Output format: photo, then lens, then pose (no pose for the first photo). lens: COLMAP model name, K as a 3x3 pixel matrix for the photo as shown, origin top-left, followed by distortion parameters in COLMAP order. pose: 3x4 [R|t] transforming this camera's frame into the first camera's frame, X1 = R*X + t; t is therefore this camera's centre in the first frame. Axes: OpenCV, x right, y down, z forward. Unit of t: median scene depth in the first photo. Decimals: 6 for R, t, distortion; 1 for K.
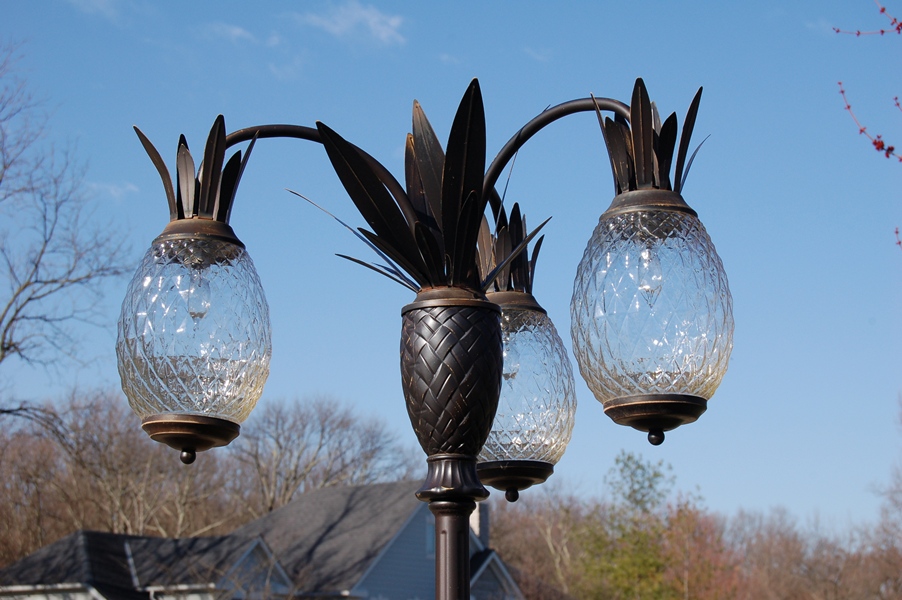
lens RADIAL K [[2126.8, 0, 451.0], [0, 2126.8, 300.0], [0, 0, 1]] dist [-0.012421, -0.106535]
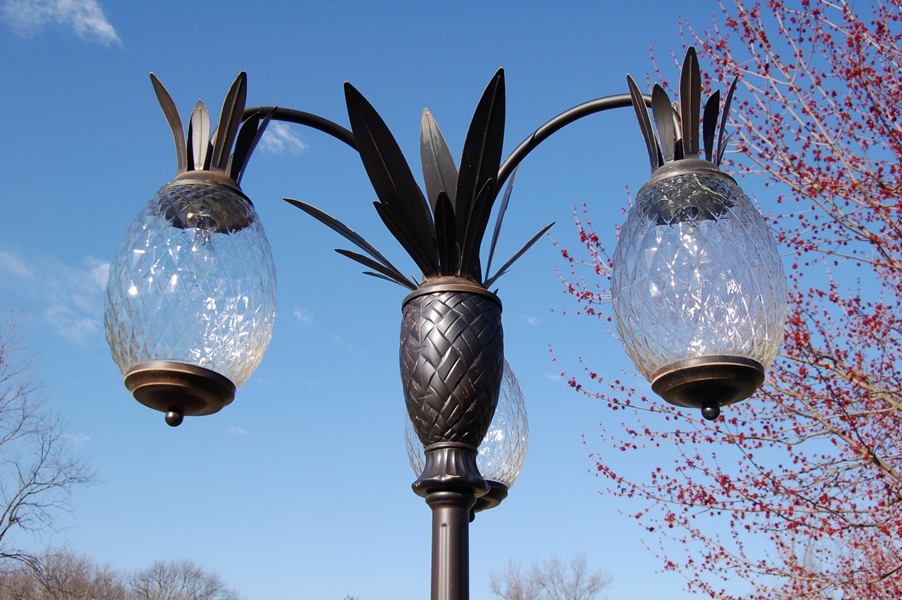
lens RADIAL K [[1048.6, 0, 451.4], [0, 1048.6, 330.1], [0, 0, 1]] dist [-0.105780, 0.298195]
pose [[0.982480, 0.082429, 0.167150, -0.083945], [-0.050719, 0.981279, -0.185794, 0.110489], [-0.179336, 0.174061, 0.968267, 0.539231]]
